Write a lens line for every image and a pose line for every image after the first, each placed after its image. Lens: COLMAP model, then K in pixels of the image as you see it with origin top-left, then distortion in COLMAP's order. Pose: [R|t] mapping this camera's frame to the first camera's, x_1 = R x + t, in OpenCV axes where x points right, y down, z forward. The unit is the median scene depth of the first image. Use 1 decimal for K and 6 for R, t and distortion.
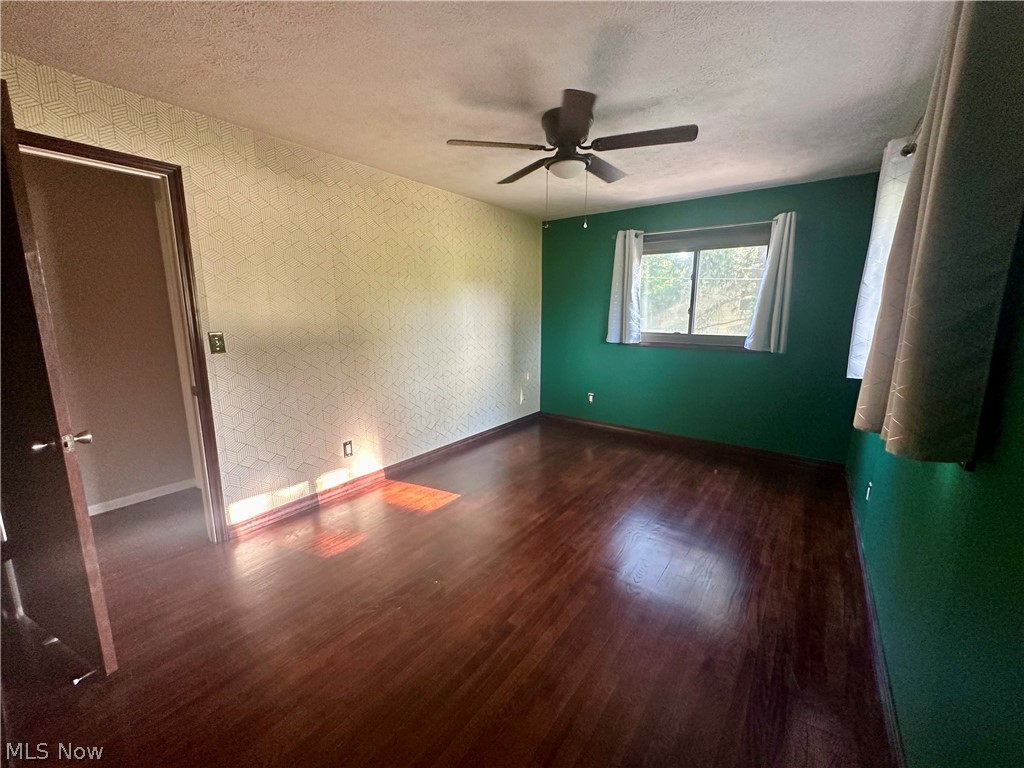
lens RADIAL K [[409.4, 0, 515.0], [0, 409.4, 383.7], [0, 0, 1]] dist [0.000439, 0.000004]
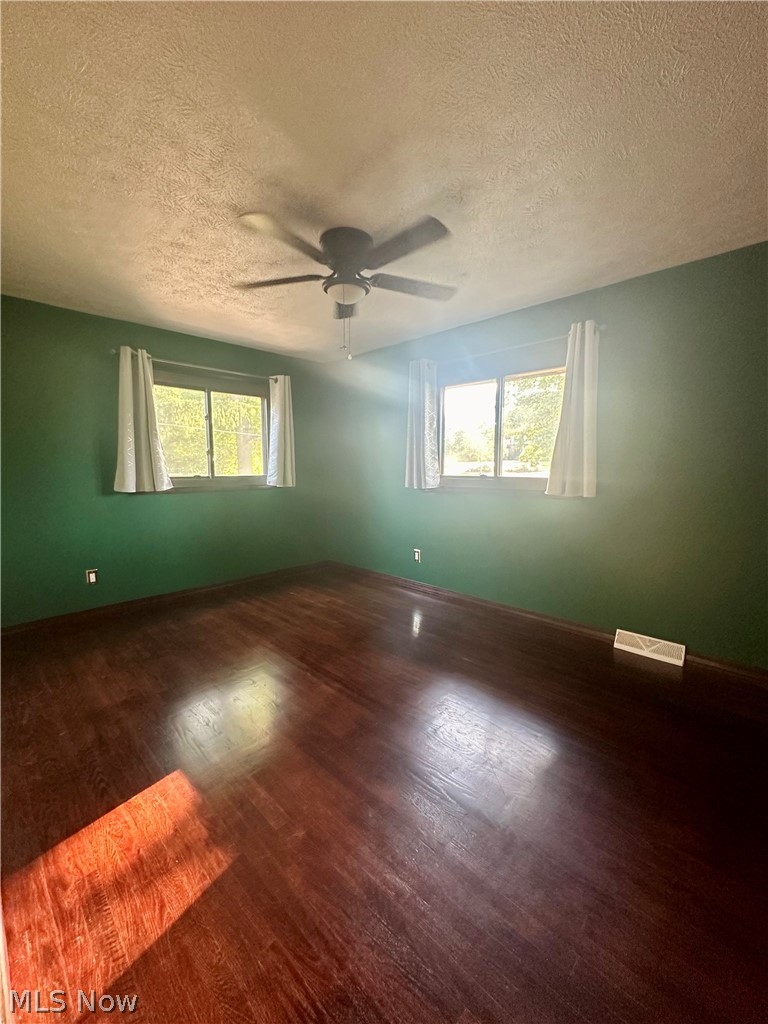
lens RADIAL K [[409.4, 0, 387.3], [0, 409.4, 512.1], [0, 0, 1]] dist [0.000439, 0.000004]
pose [[0.136829, -0.122863, 0.982946, -0.478200], [0.169640, 0.980526, 0.098946, -0.063262], [-0.975961, 0.153208, 0.155007, 0.459436]]
